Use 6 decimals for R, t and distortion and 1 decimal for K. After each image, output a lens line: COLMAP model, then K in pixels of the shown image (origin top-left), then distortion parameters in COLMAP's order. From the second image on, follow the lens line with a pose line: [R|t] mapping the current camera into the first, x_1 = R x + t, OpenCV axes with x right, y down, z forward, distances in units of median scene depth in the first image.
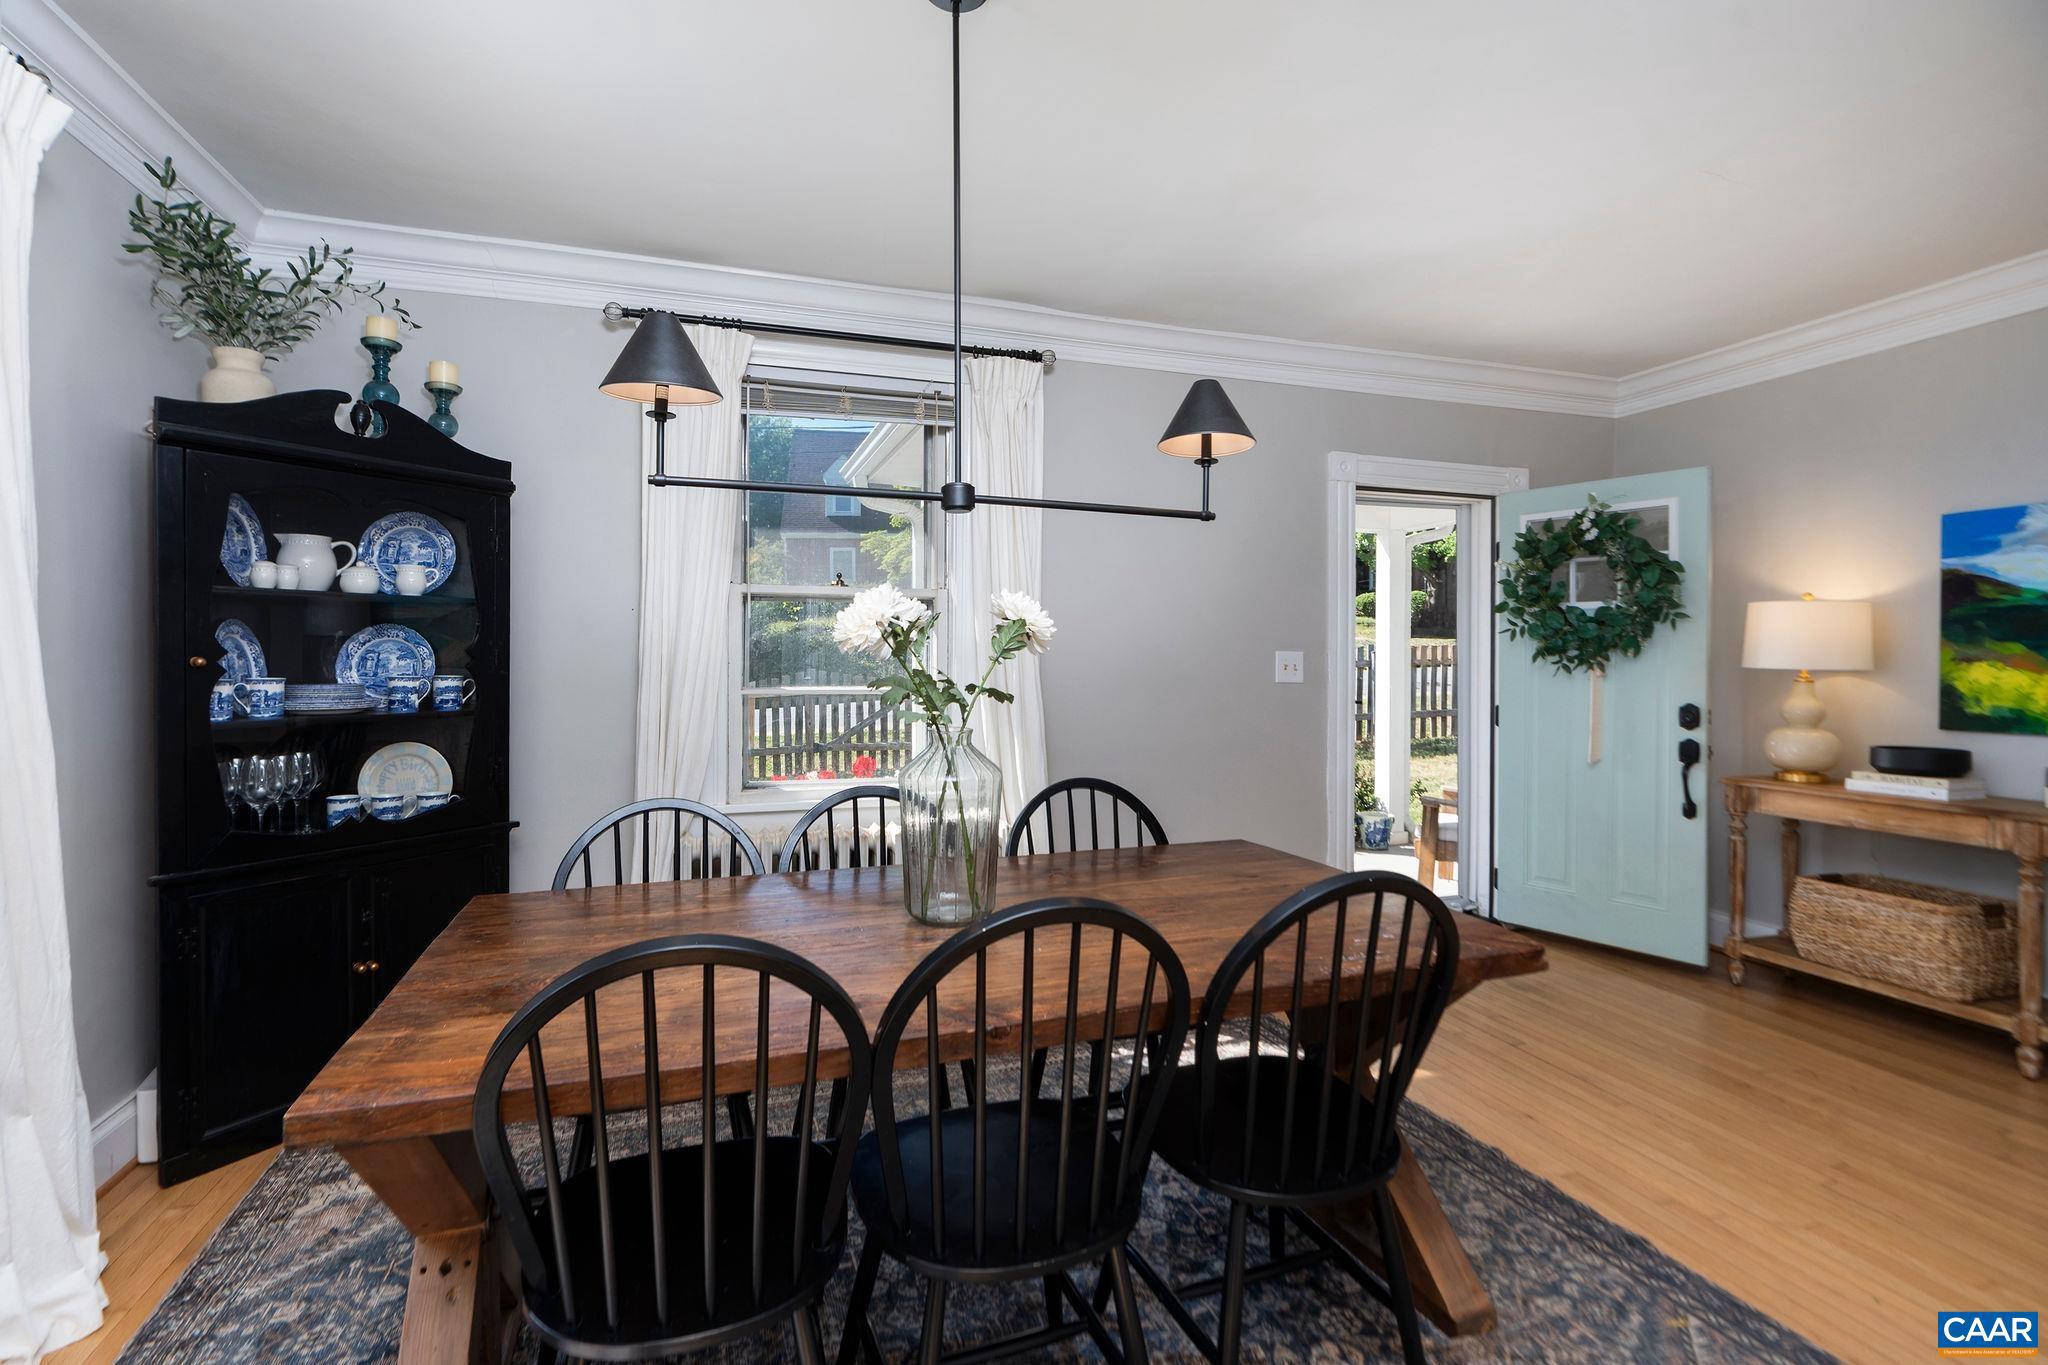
lens RADIAL K [[945.9, 0, 1028.8], [0, 945.9, 664.2], [0, 0, 1]] dist [-0.033585, -0.000241]
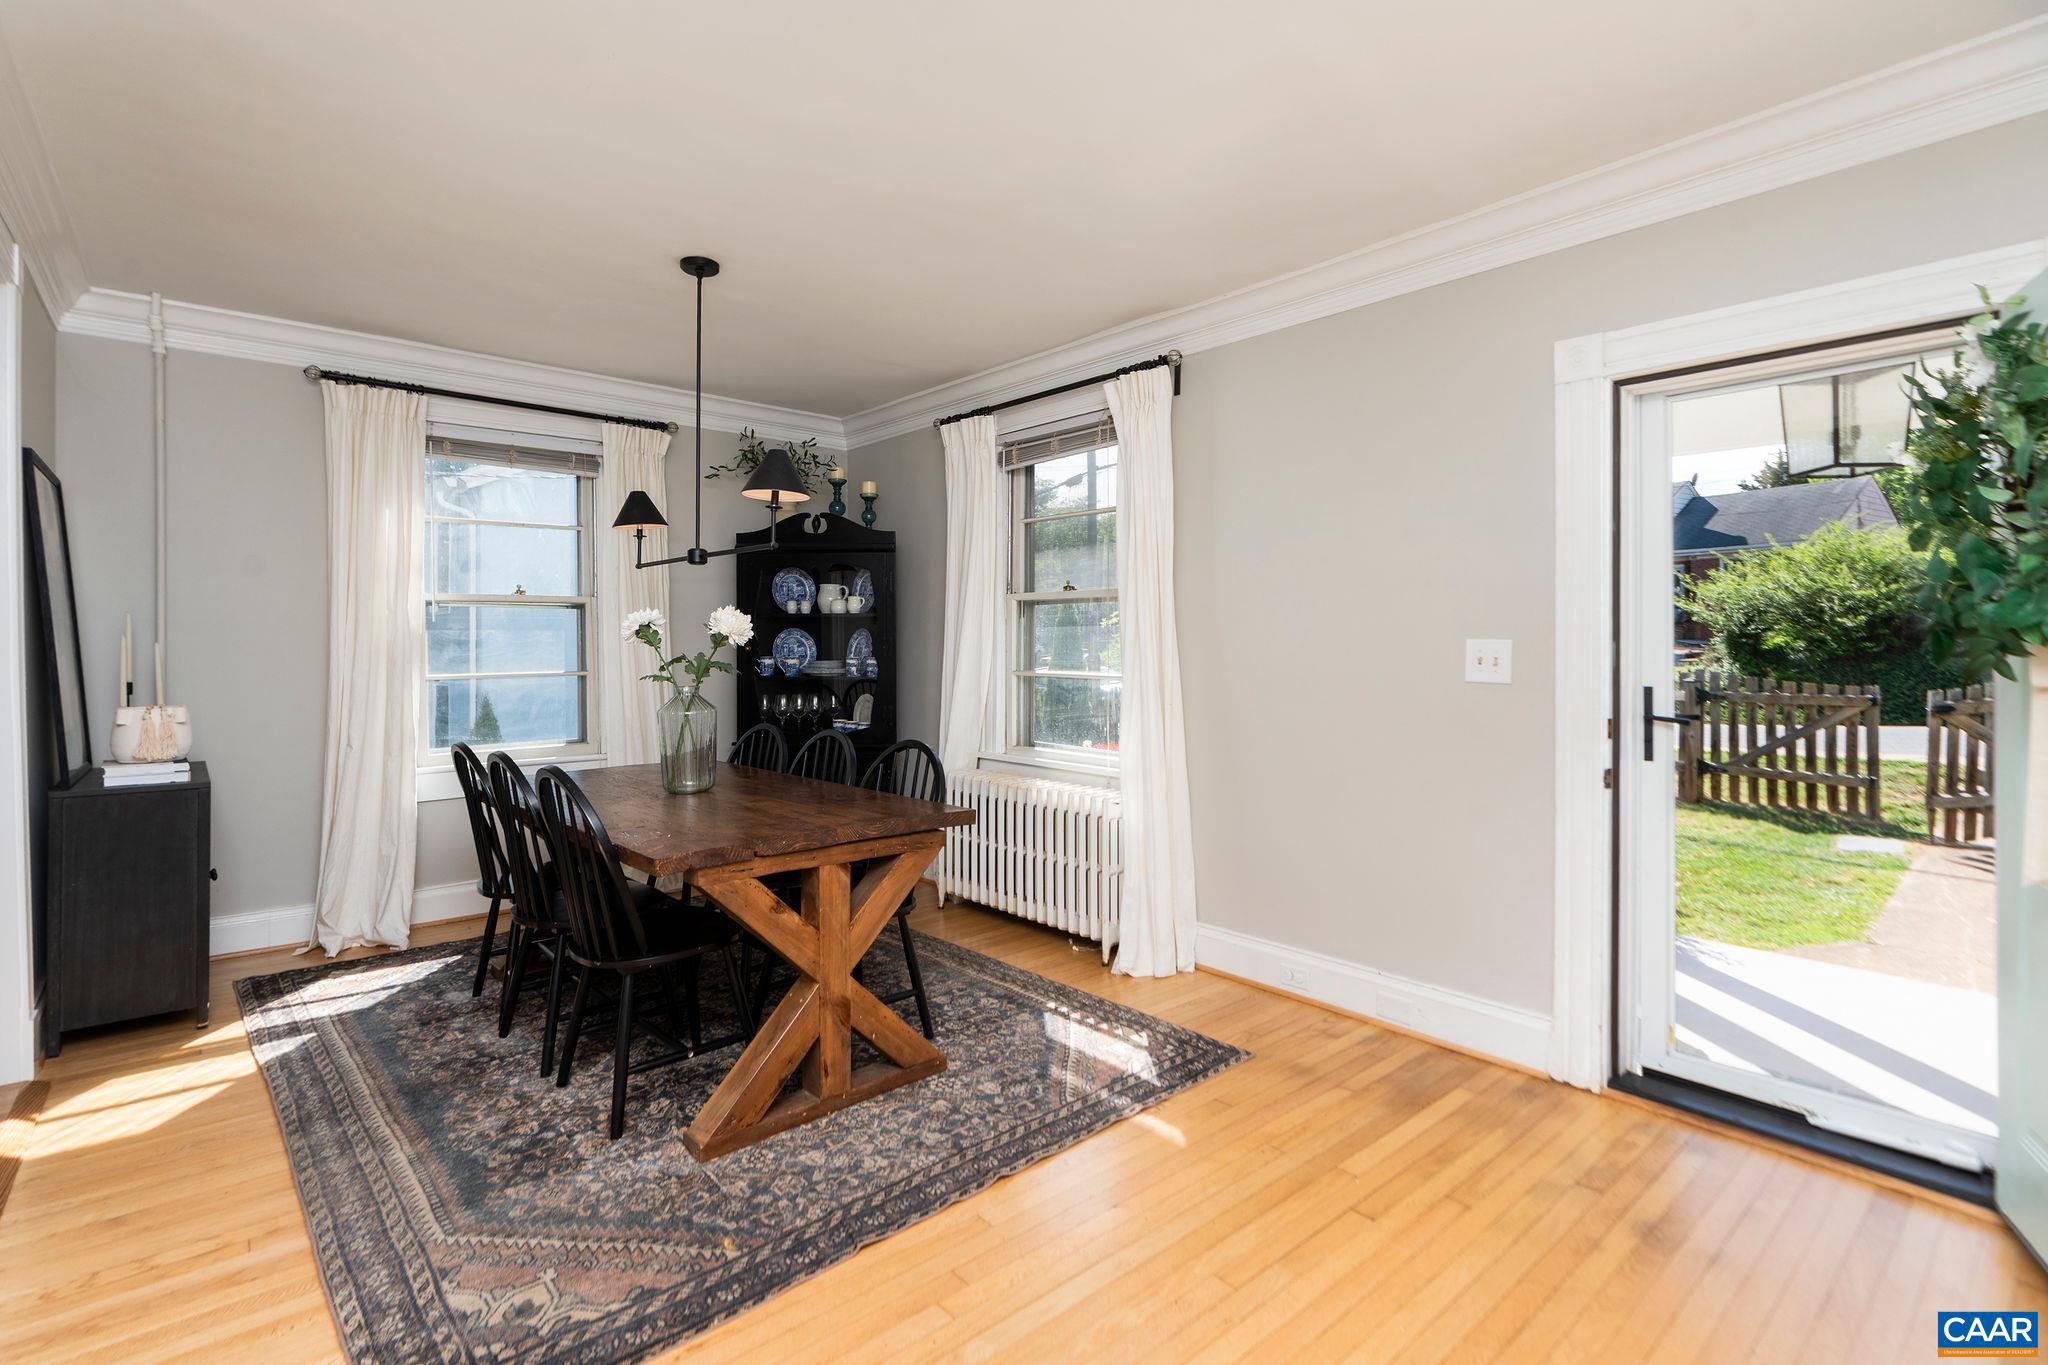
lens RADIAL K [[975.7, 0, 973.5], [0, 975.7, 640.2], [0, 0, 1]] dist [0.000028, -0.000001]
pose [[0.356988, -0.009460, -0.934061, 1.178545], [-0.011963, 0.999820, -0.014698, 0.004052], [0.934032, 0.016421, 0.356810, 0.523218]]
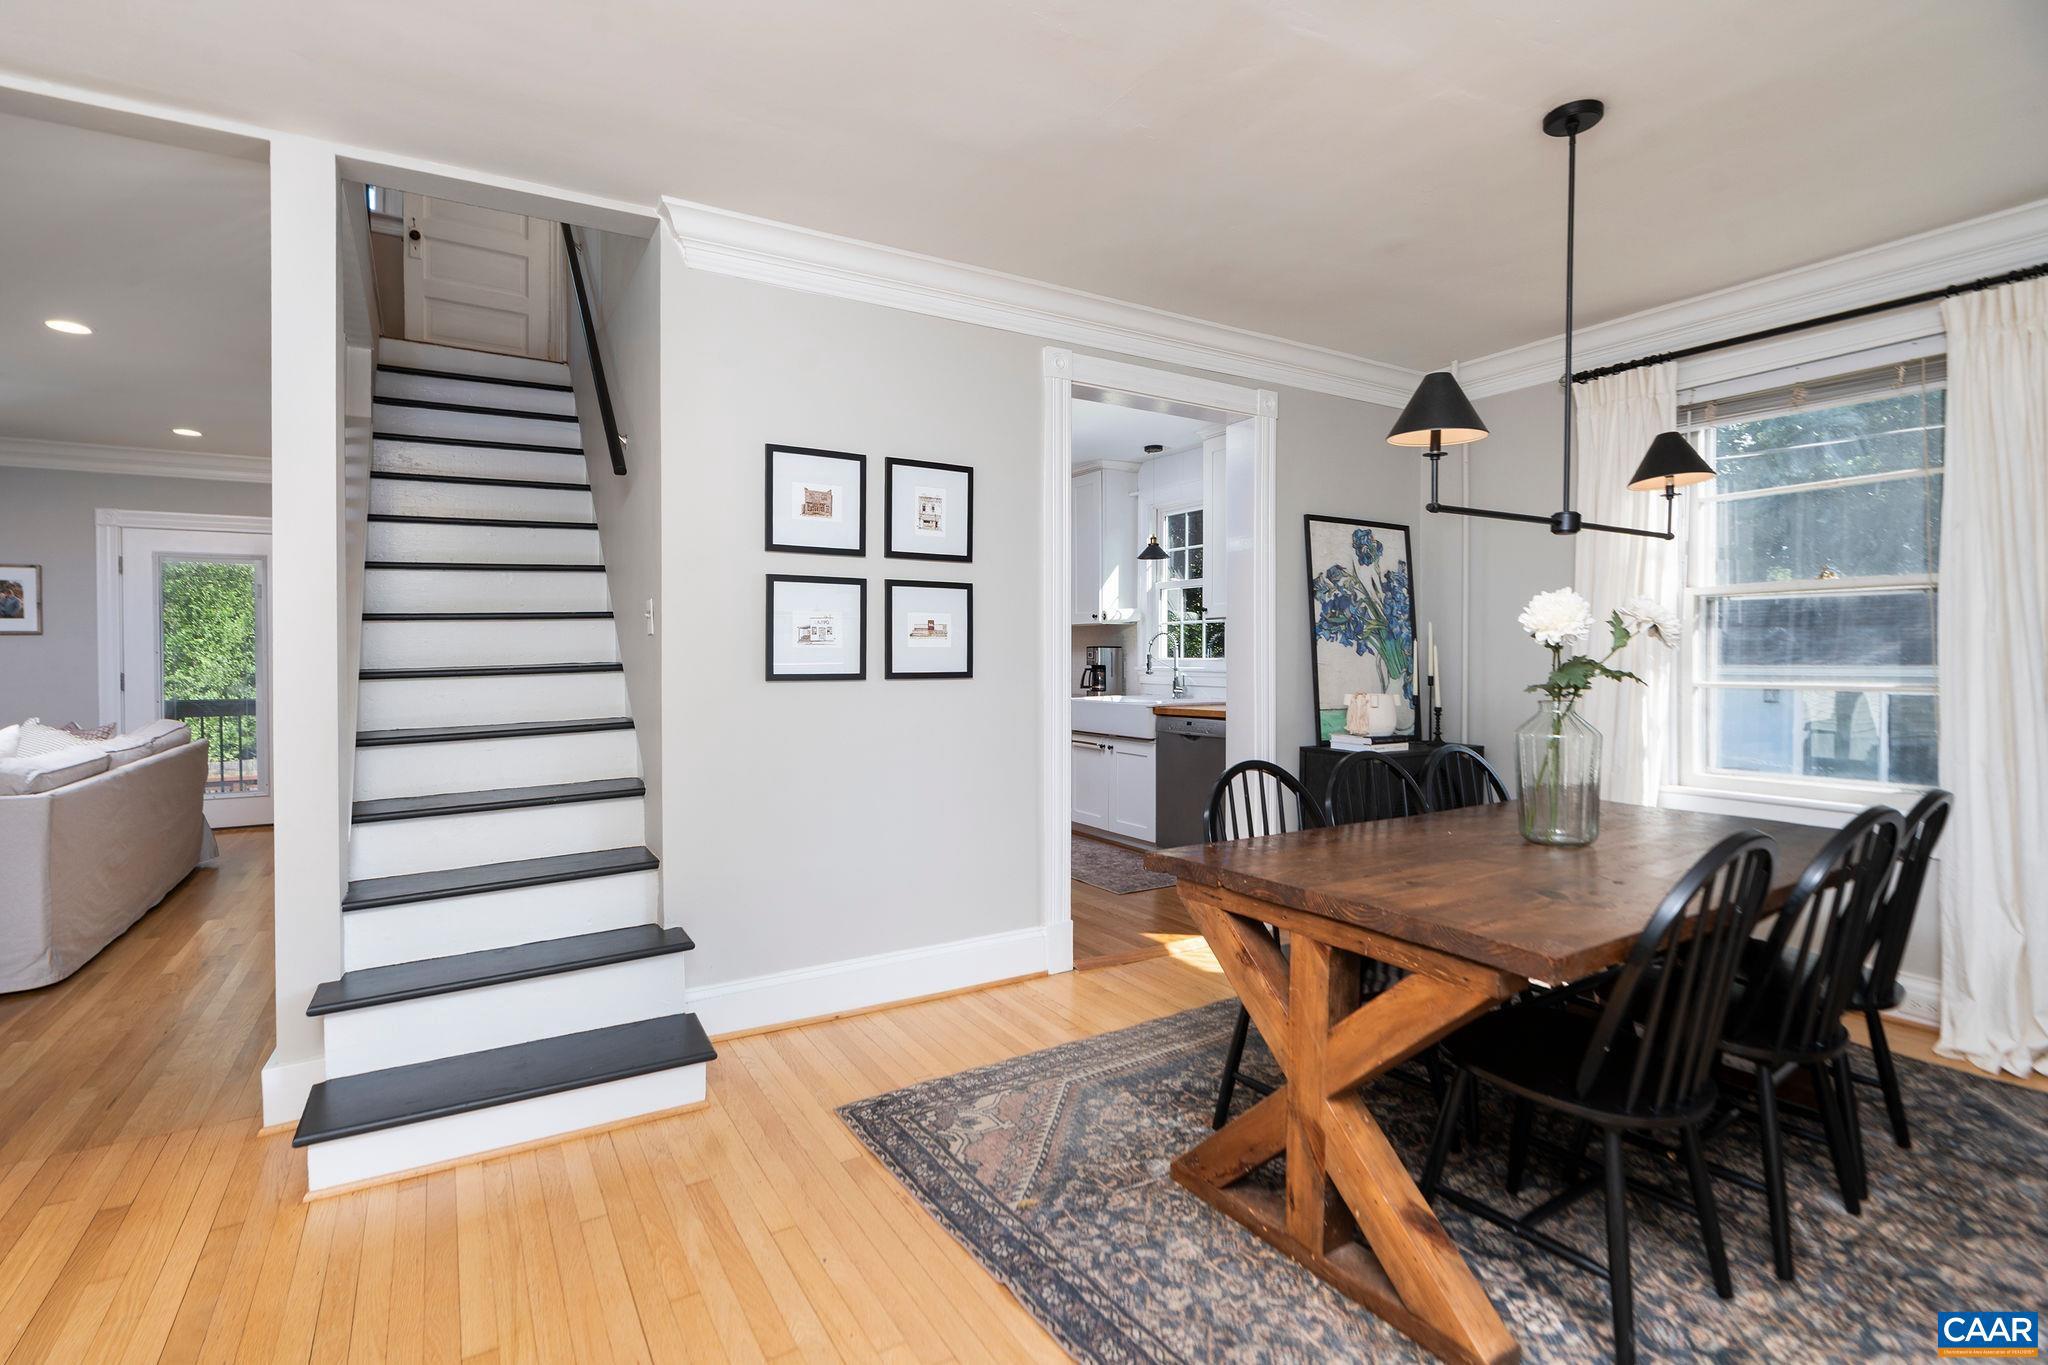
lens RADIAL K [[947.0, 0, 1012.8], [0, 947.0, 650.5], [0, 0, 1]] dist [-0.003346, -0.000240]
pose [[-0.976810, -0.002506, -0.214094, 0.609219], [-0.005385, 0.999903, 0.012867, -0.005845], [0.214041, 0.013722, -0.976728, 1.345005]]
